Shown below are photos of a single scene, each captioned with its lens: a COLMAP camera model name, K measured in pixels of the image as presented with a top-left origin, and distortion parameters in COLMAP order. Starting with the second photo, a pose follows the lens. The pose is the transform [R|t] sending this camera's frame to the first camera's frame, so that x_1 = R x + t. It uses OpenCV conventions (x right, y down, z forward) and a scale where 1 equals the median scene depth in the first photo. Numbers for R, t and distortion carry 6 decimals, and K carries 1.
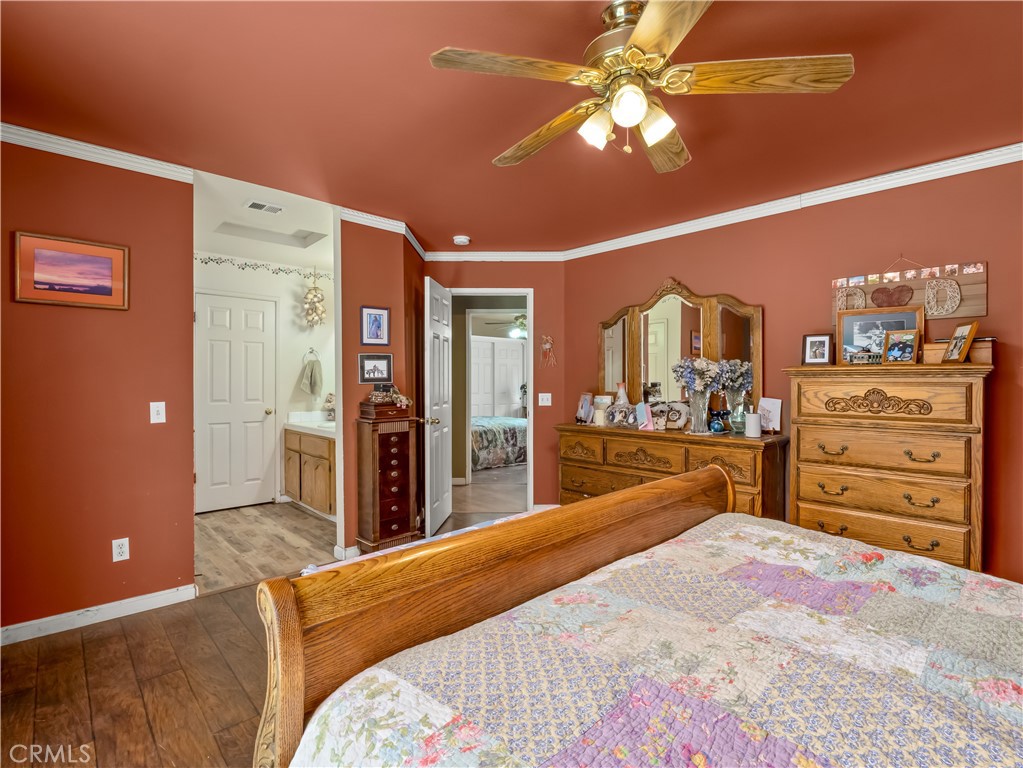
lens RADIAL K [[496.8, 0, 510.5], [0, 496.8, 383.9], [0, 0, 1]] dist [-0.014946, -0.001197]
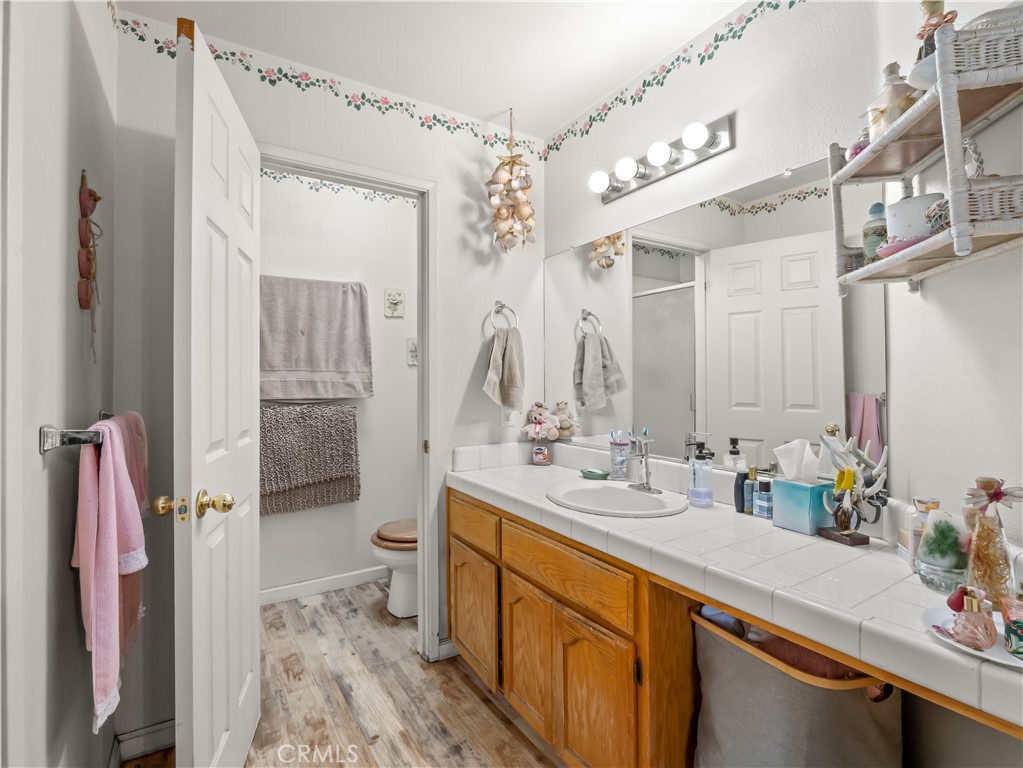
lens RADIAL K [[496.8, 0, 511.1], [0, 496.8, 378.9], [0, 0, 1]] dist [-0.014946, -0.001197]
pose [[0.982915, -0.003954, -0.184017, -0.315387], [0.002486, 0.999963, -0.008207, 0.000805], [0.184043, 0.007609, 0.982889, 0.574771]]
